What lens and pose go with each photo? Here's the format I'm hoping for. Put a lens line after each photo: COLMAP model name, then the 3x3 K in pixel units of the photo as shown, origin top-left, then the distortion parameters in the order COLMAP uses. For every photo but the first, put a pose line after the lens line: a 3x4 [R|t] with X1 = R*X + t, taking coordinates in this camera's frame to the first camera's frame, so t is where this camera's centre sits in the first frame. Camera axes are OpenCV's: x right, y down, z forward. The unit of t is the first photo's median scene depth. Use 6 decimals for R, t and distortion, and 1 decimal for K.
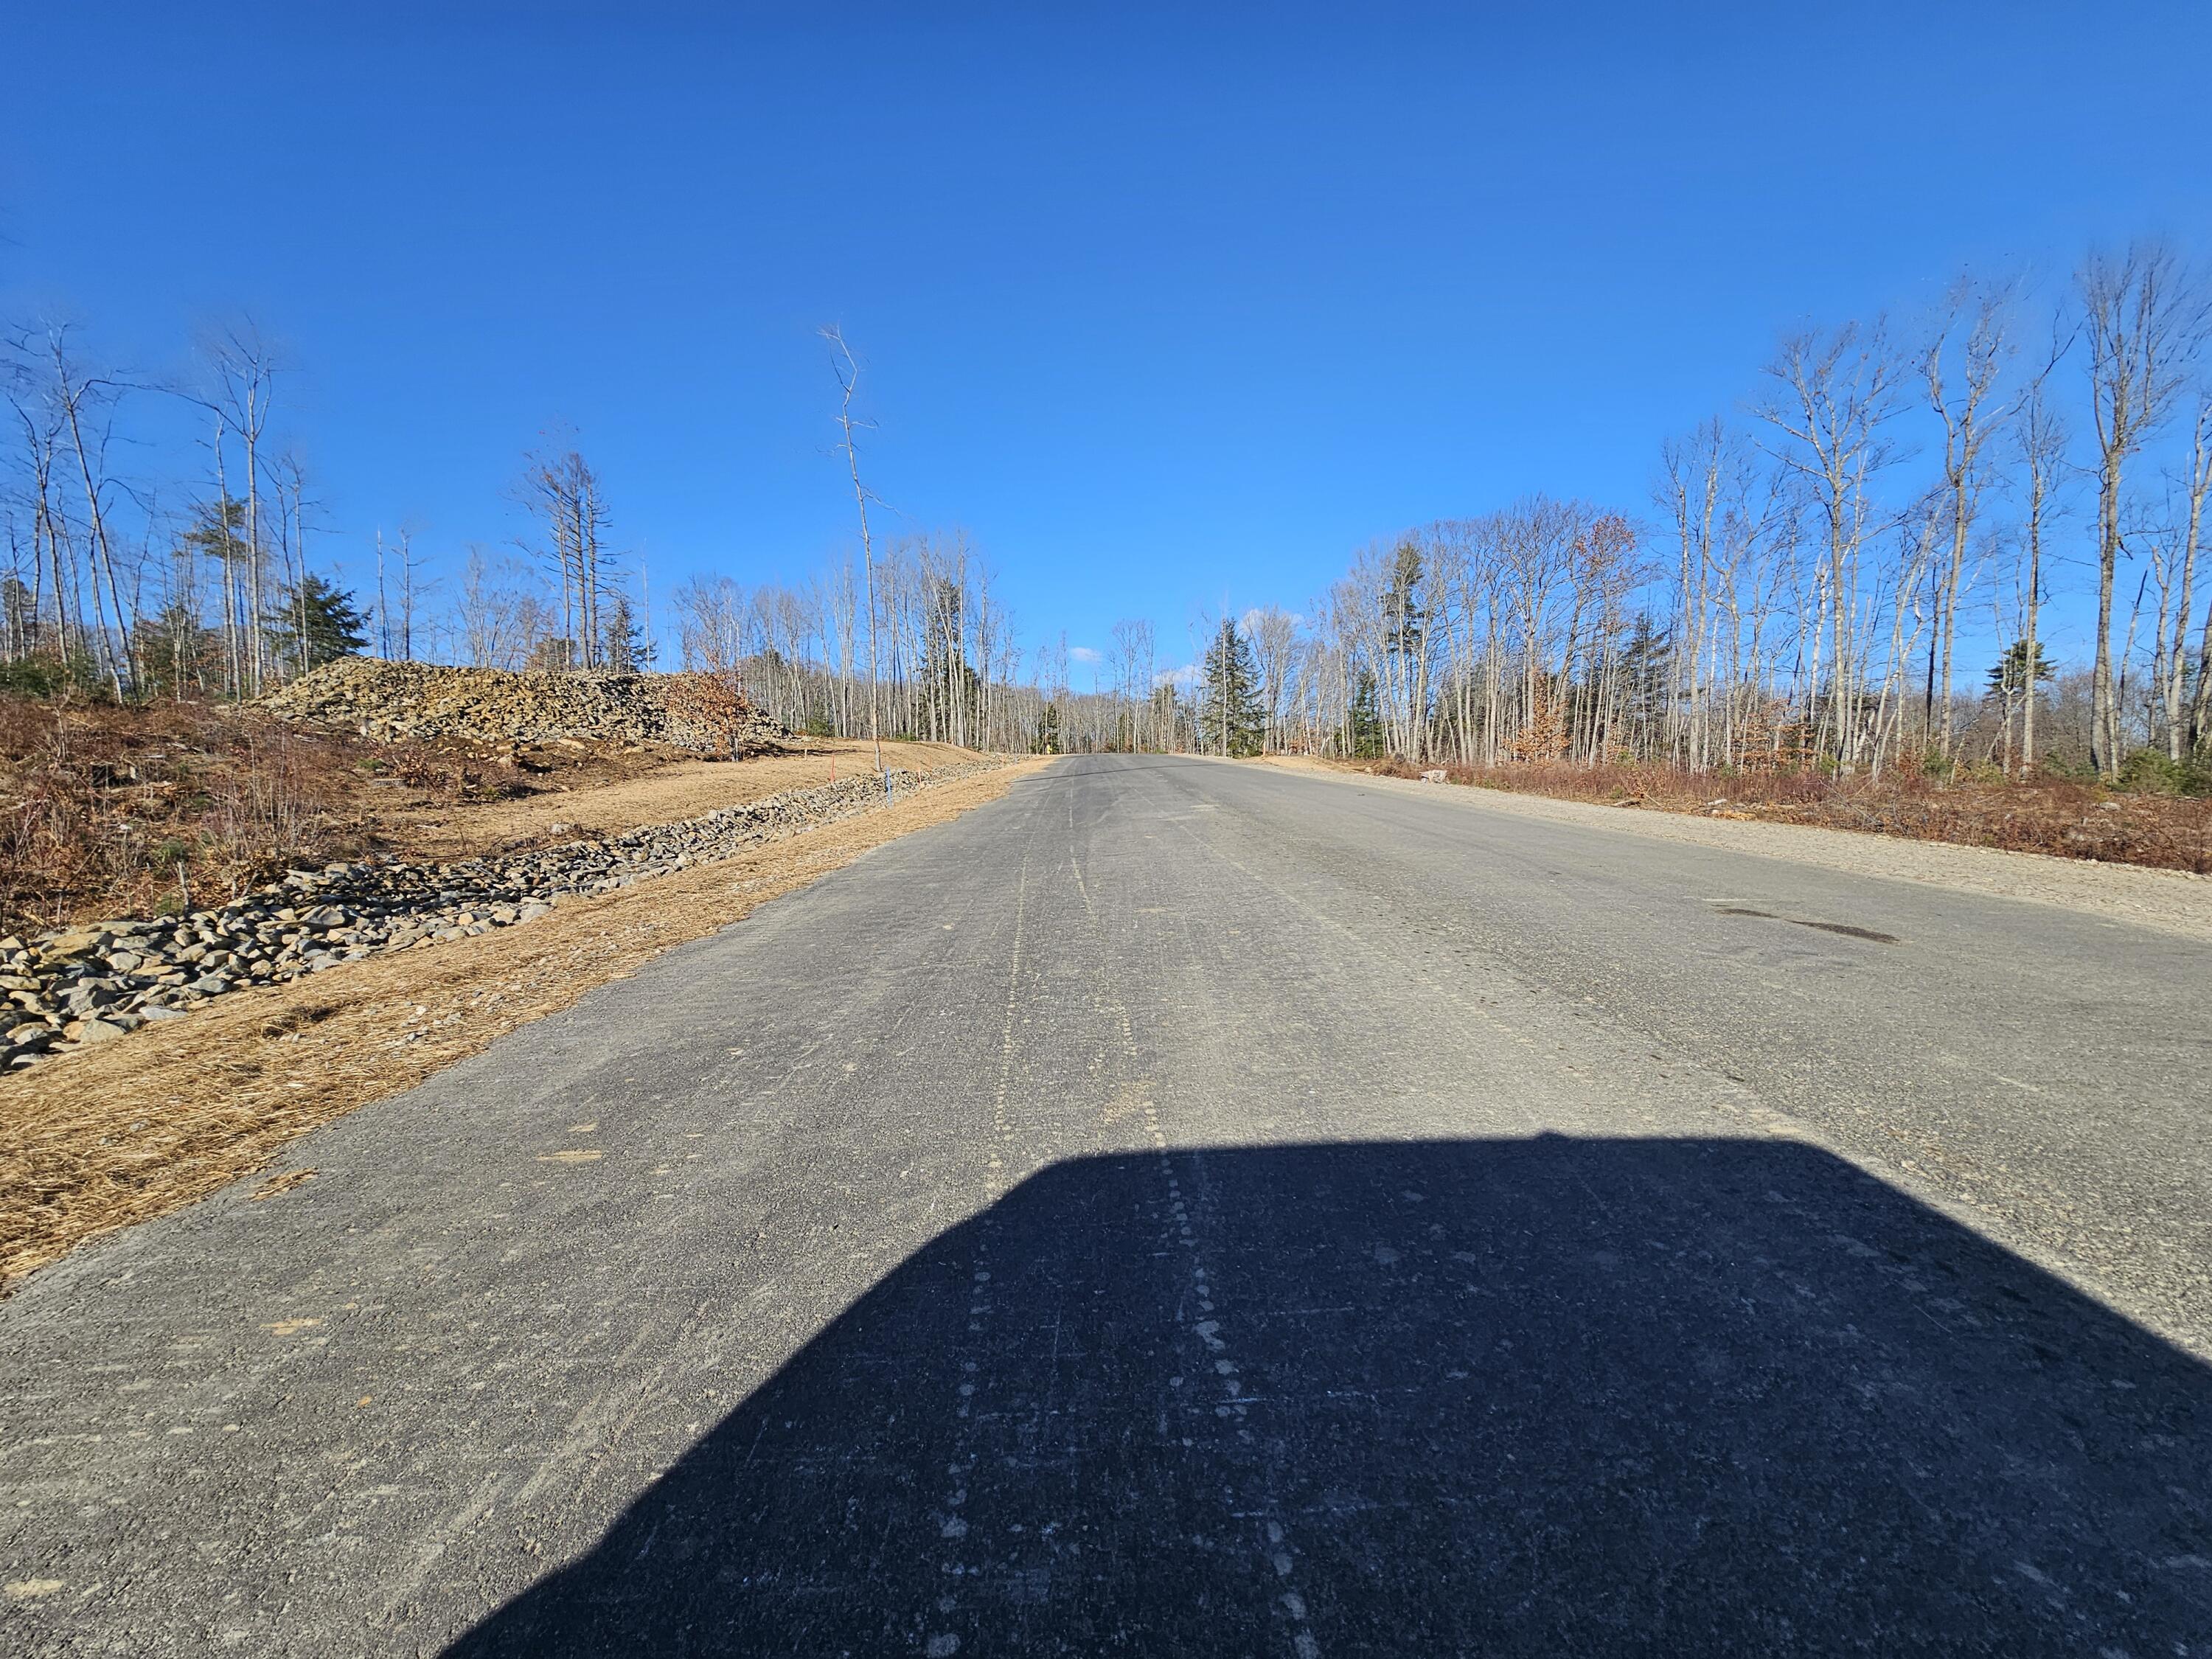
lens RADIAL K [[886.5, 0, 1104.1], [0, 886.5, 833.7], [0, 0, 1]] dist [0.000248, -0.000024]
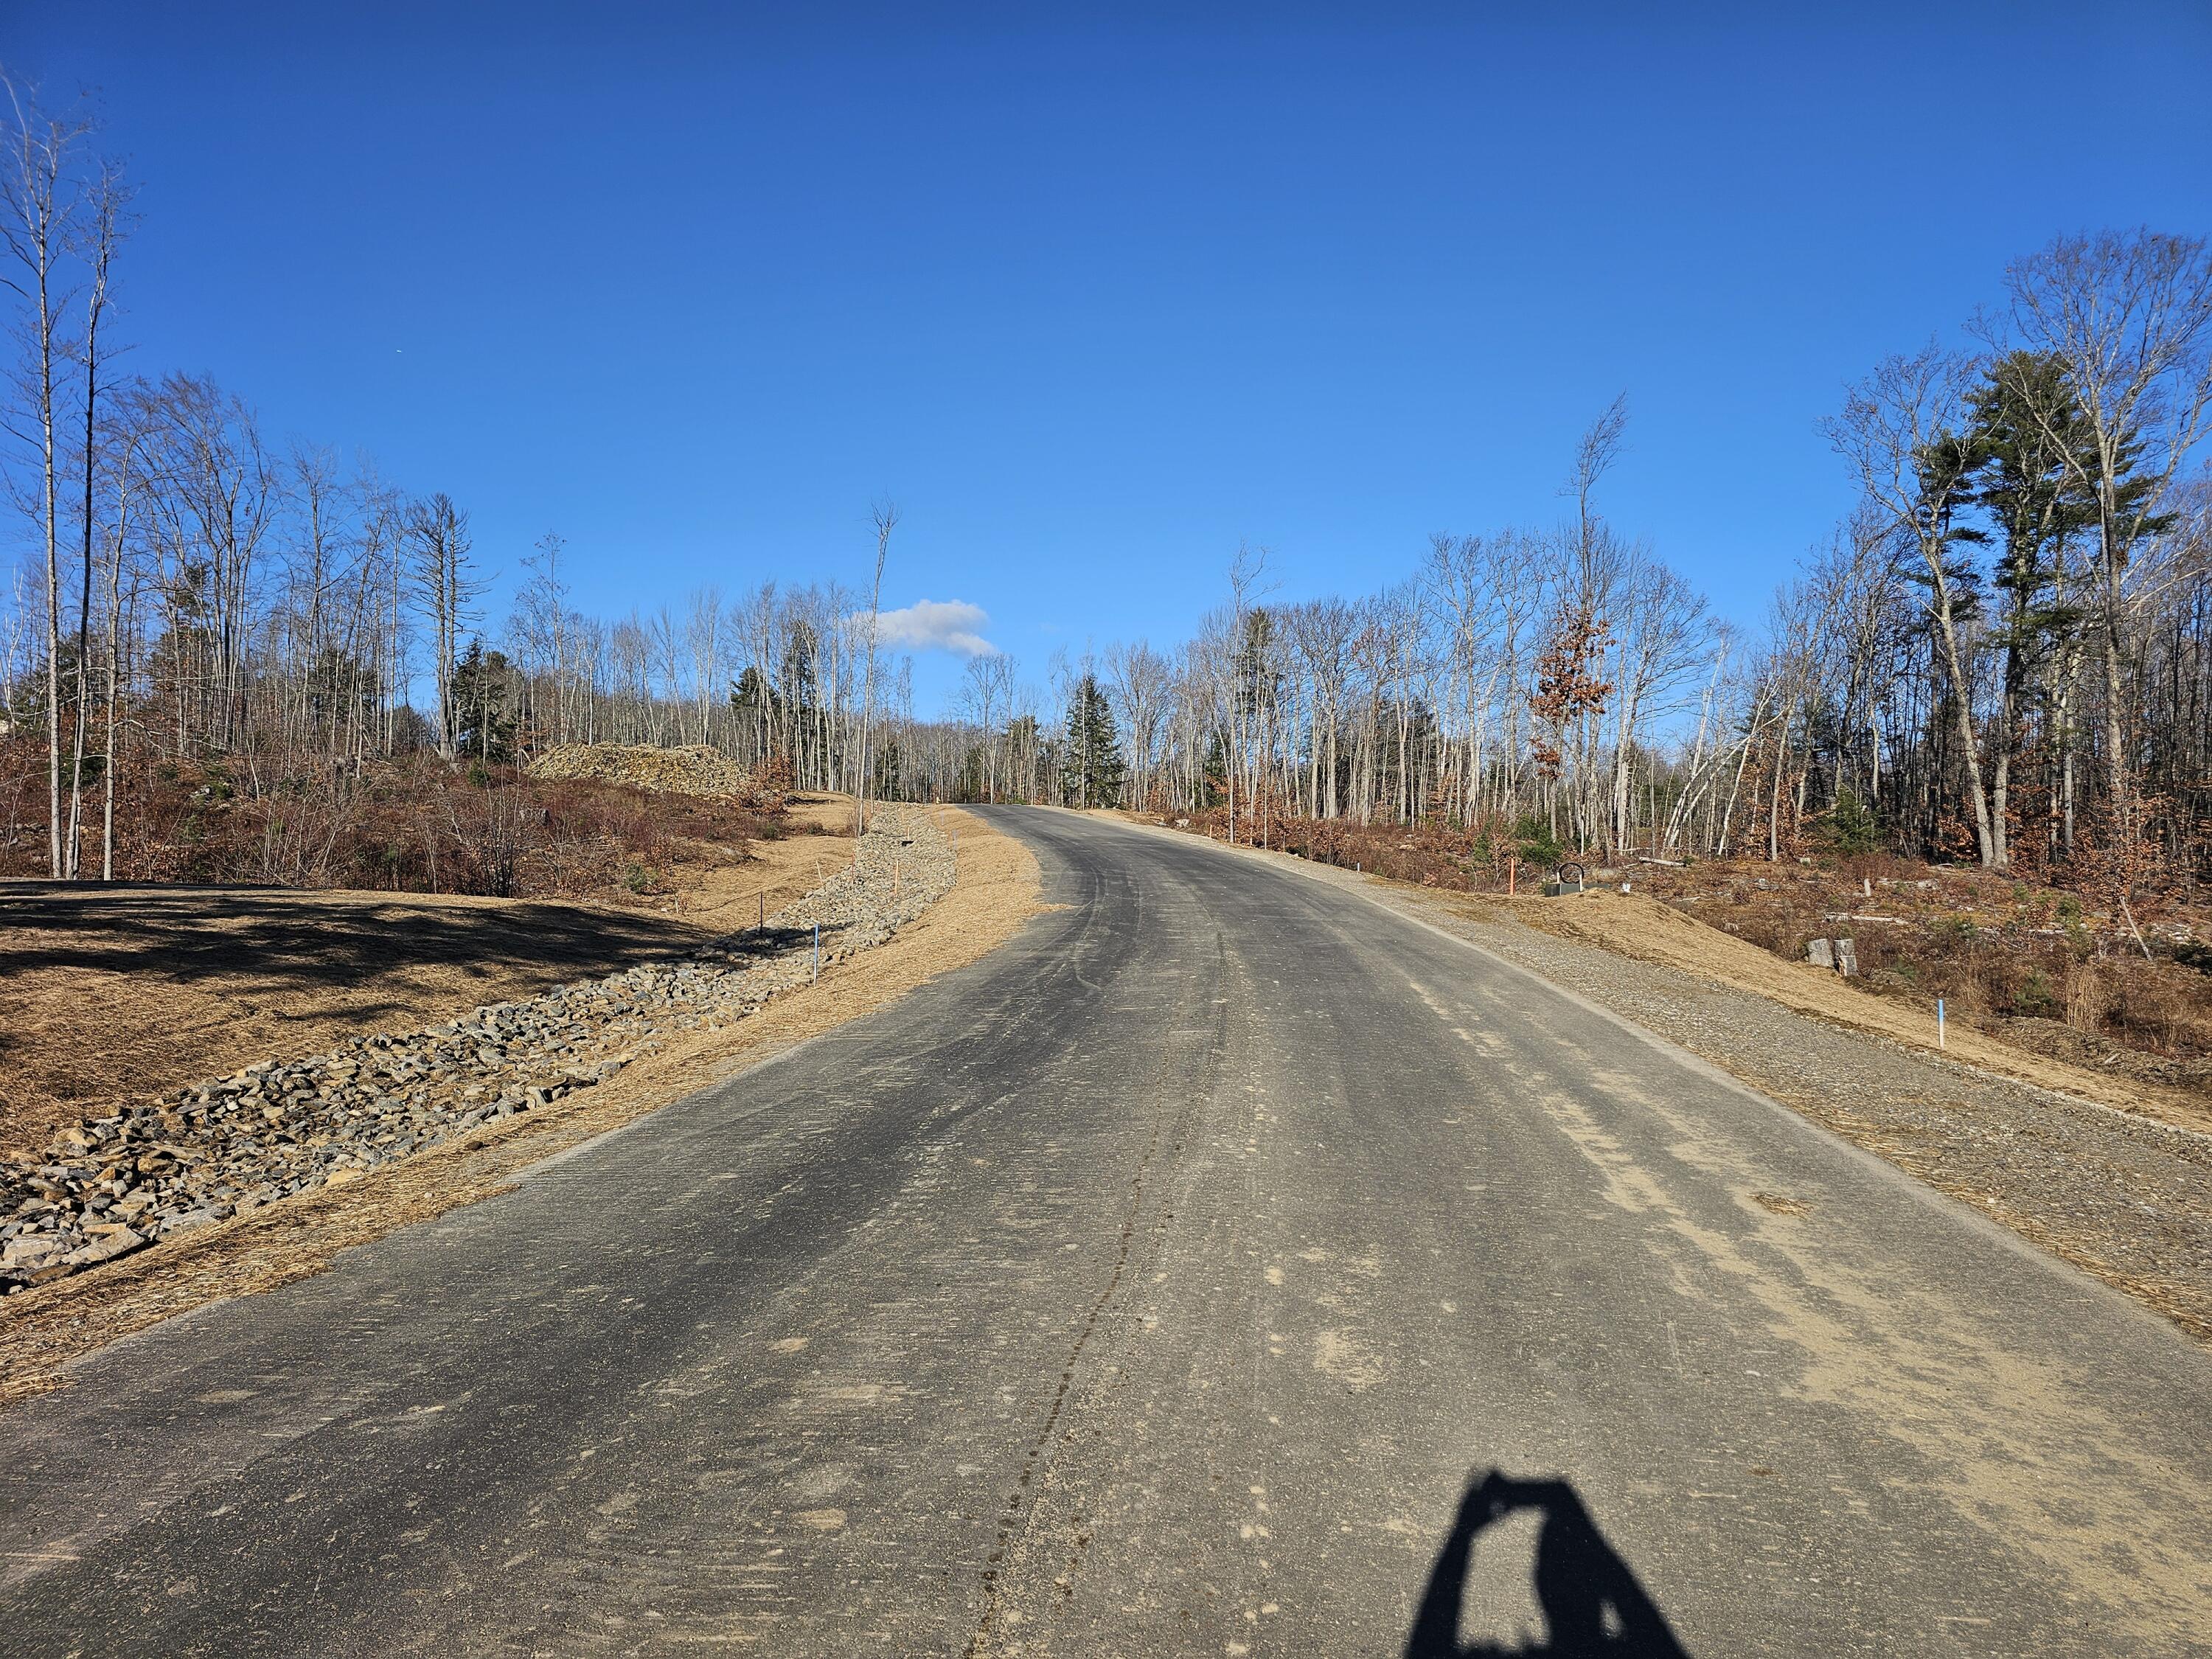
lens RADIAL K [[1484.3, 0, 1104.6], [0, 1484.3, 831.5], [0, 0, 1]] dist [-0.000562, -0.000049]
pose [[0.991815, 0.019600, 0.126170, -0.043078], [-0.011303, 0.997747, -0.066137, 0.042057], [-0.127182, 0.064169, 0.989802, -0.545755]]
